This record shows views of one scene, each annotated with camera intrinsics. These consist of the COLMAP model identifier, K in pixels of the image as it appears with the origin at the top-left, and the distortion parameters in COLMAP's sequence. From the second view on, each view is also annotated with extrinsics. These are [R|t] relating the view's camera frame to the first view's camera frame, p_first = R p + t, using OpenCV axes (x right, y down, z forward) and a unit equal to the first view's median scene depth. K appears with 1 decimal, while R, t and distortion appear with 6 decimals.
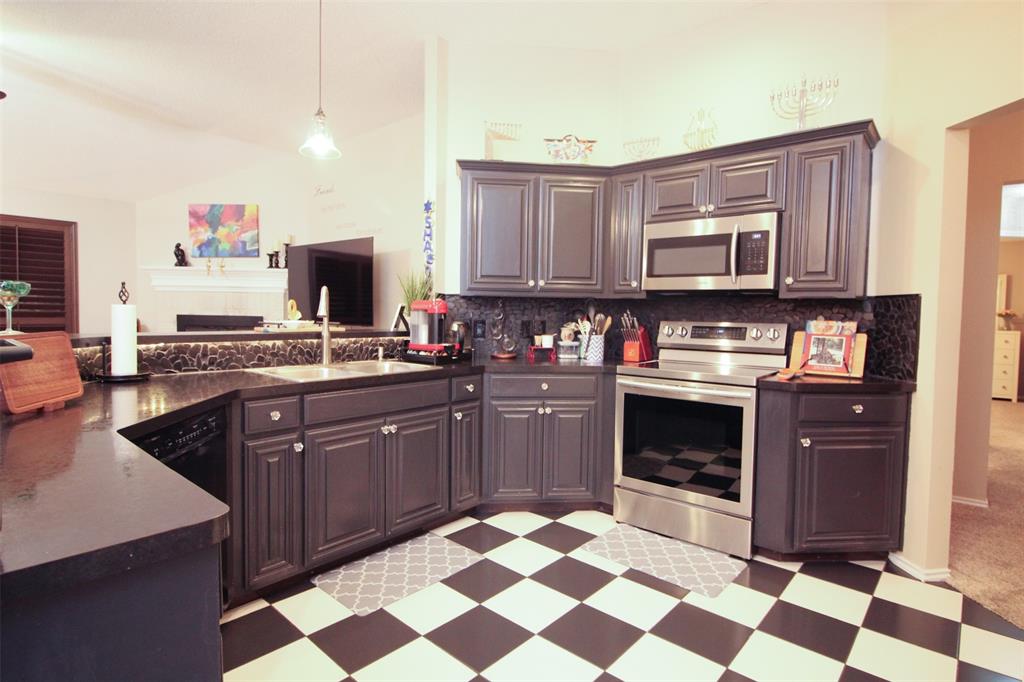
lens RADIAL K [[511.8, 0, 517.5], [0, 511.8, 339.4], [0, 0, 1]] dist [-0.008089, -0.003638]
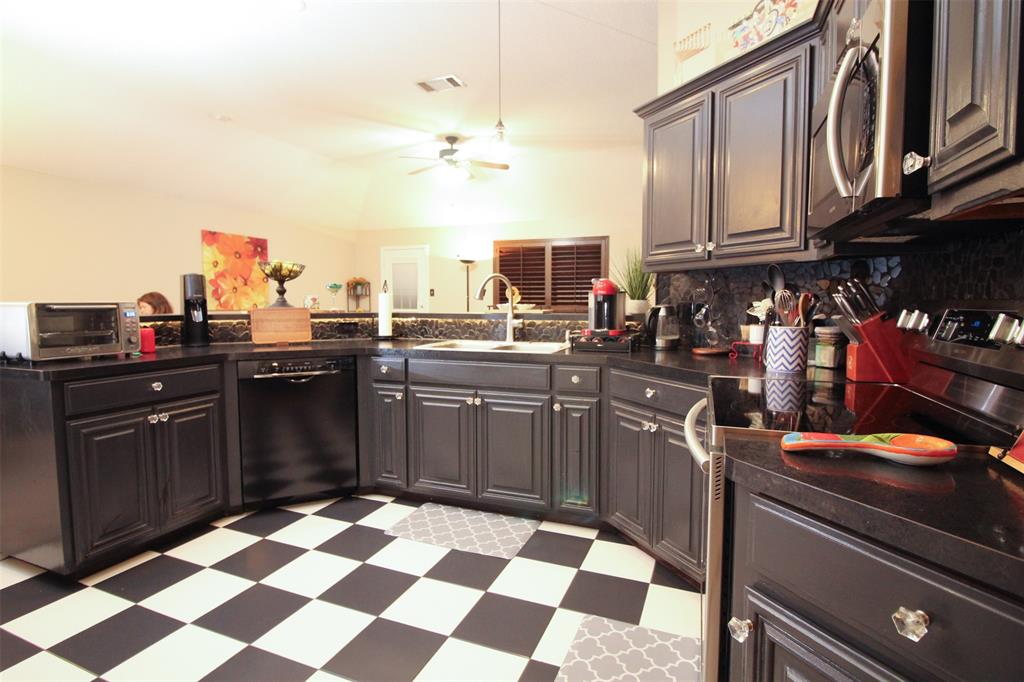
lens RADIAL K [[511.8, 0, 517.3], [0, 511.8, 336.9], [0, 0, 1]] dist [-0.008089, -0.003638]
pose [[0.344532, 0.051330, -0.937370, 0.589729], [-0.041016, 0.998374, 0.039595, -0.006513], [0.937878, 0.024806, 0.346077, 0.516247]]
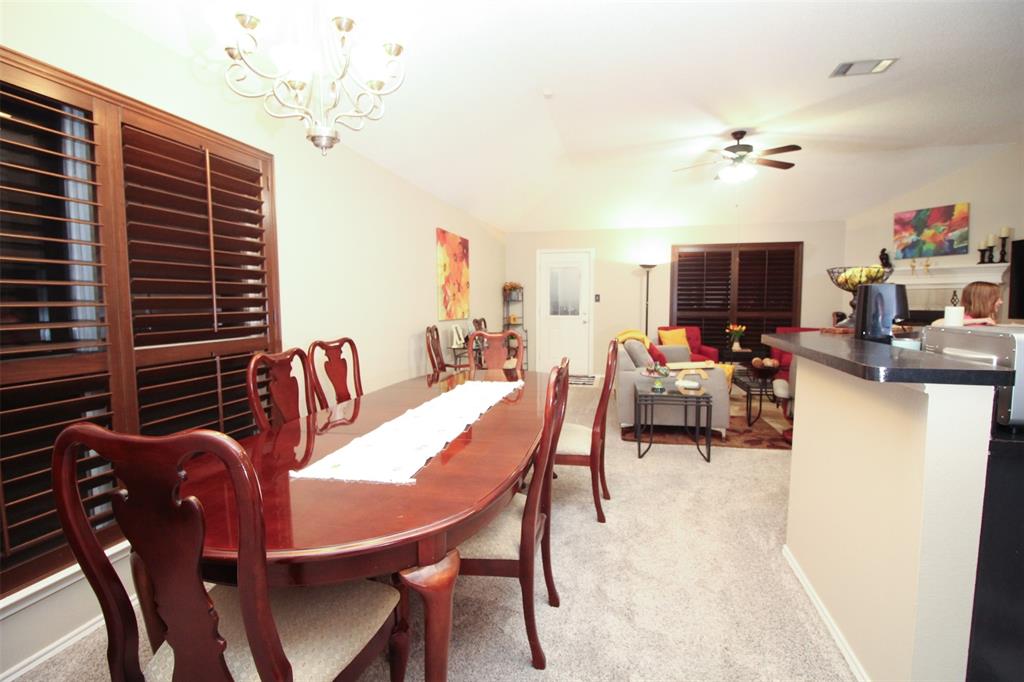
lens RADIAL K [[481.7, 0, 515.6], [0, 481.7, 337.7], [0, 0, 1]] dist [-0.013788, -0.003250]
pose [[0.456138, 0.050991, -0.888447, -0.123957], [-0.034997, 0.998613, 0.039346, 0.003391], [0.889221, 0.013145, 0.457290, -0.447016]]
